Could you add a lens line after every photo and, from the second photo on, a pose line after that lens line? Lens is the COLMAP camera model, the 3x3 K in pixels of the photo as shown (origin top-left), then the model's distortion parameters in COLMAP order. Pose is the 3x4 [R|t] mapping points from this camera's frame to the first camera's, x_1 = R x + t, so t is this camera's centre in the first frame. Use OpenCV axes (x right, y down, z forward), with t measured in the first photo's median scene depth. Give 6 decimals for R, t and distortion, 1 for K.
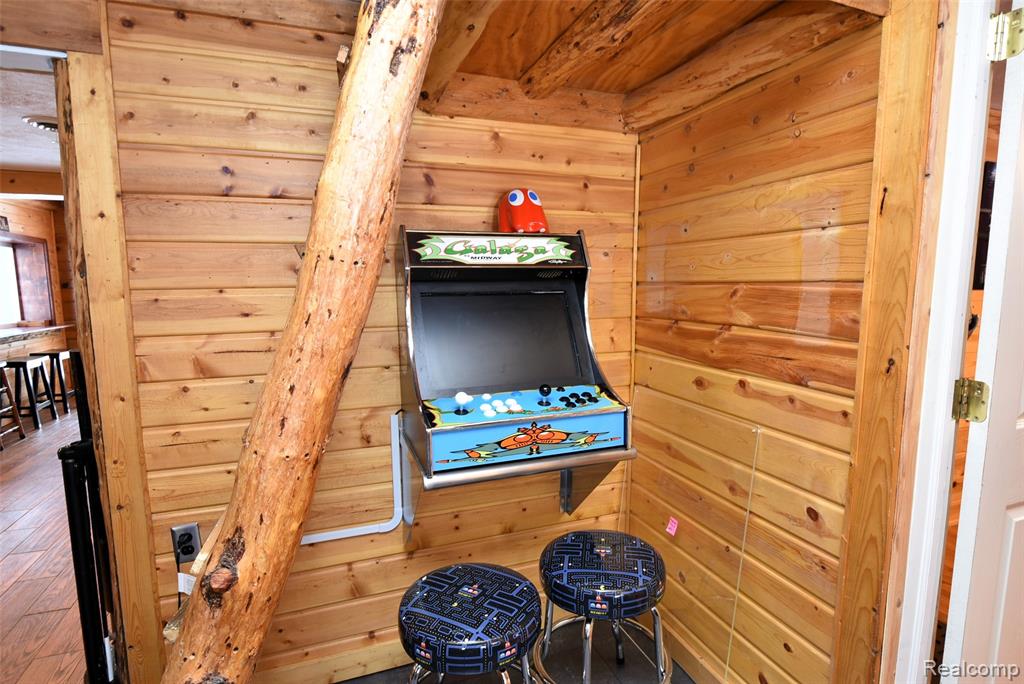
lens RADIAL K [[523.0, 0, 526.8], [0, 523.0, 348.5], [0, 0, 1]] dist [0.005714, -0.012296]
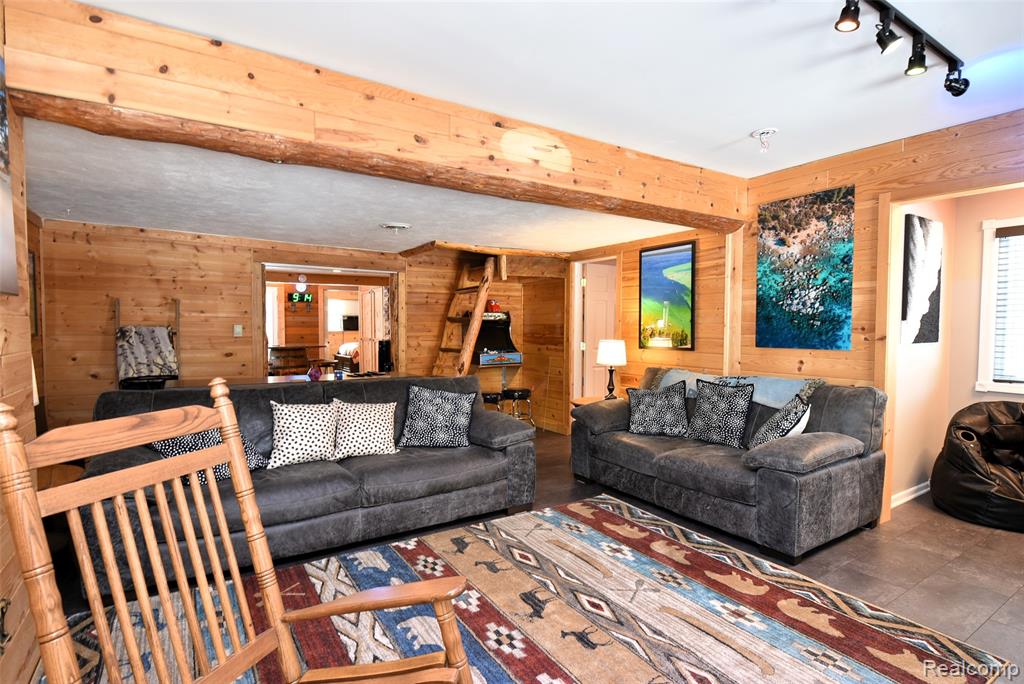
lens RADIAL K [[523.0, 0, 526.8], [0, 523.0, 348.5], [0, 0, 1]] dist [0.005714, -0.012296]
pose [[0.977663, -0.003056, 0.210159, -0.641091], [0.020202, 0.996631, -0.079486, 0.400005], [-0.209208, 0.081956, 0.974431, -3.069935]]
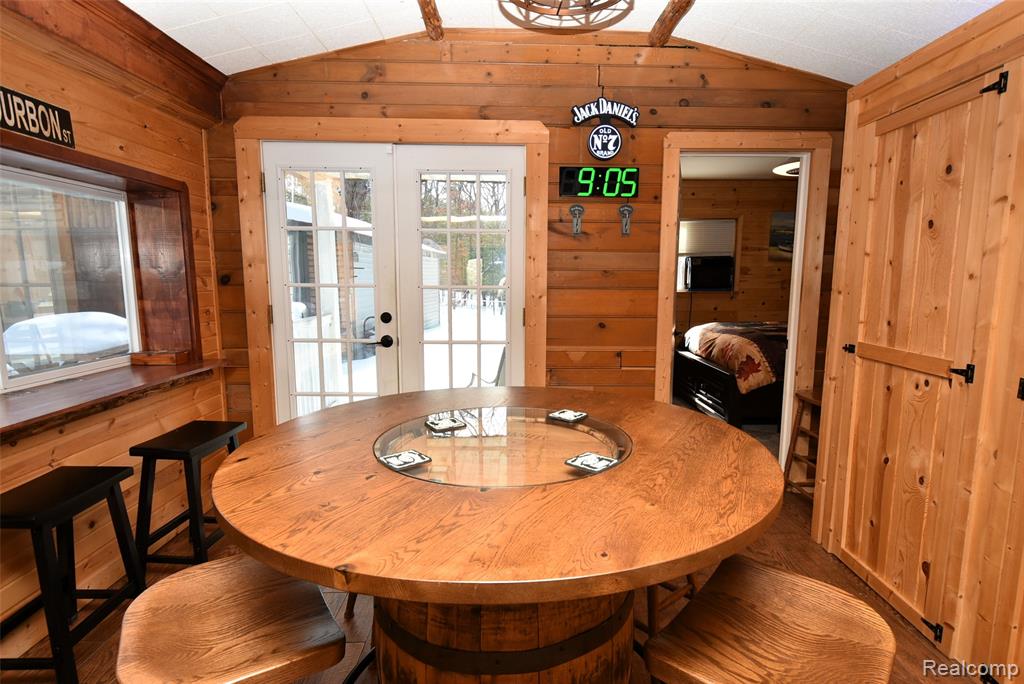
lens RADIAL K [[523.0, 0, 526.8], [0, 523.0, 348.5], [0, 0, 1]] dist [0.005714, -0.012296]
pose [[0.937152, 0.051873, -0.345043, -1.684172], [-0.049464, 0.998651, 0.015787, -0.299717], [0.345396, 0.002272, 0.938454, 2.429979]]
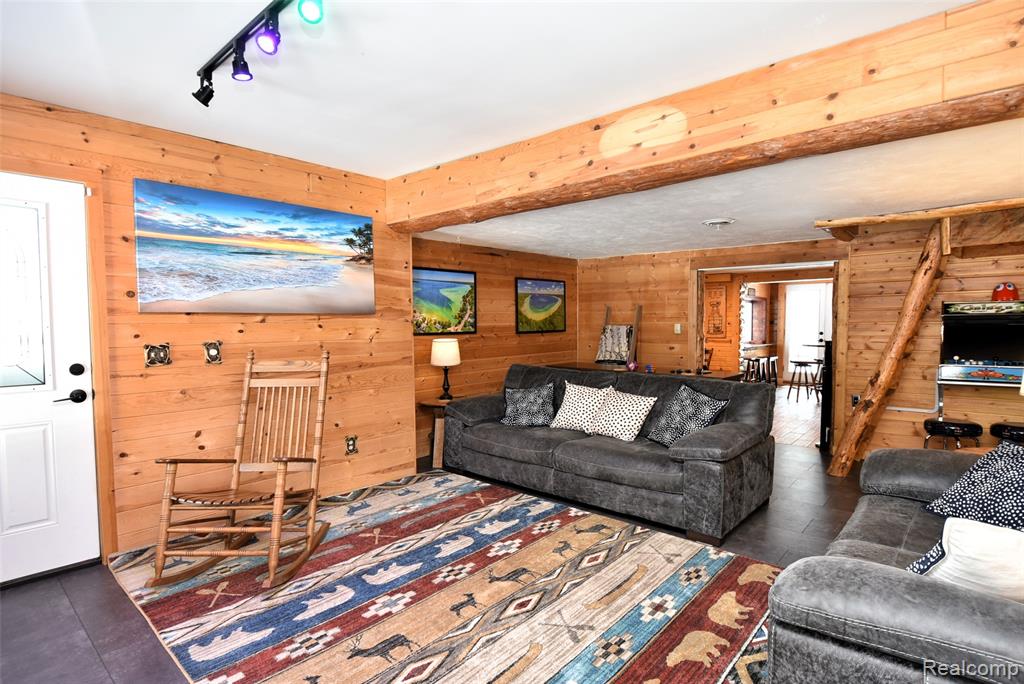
lens RADIAL K [[513.7, 0, 525.4], [0, 513.7, 349.2], [0, 0, 1]] dist [-0.000184, -0.012329]
pose [[0.468971, 0.044326, -0.882101, 1.178687], [-0.105615, 0.994388, -0.006182, 0.292348], [0.876876, 0.096063, 0.471021, -2.331911]]
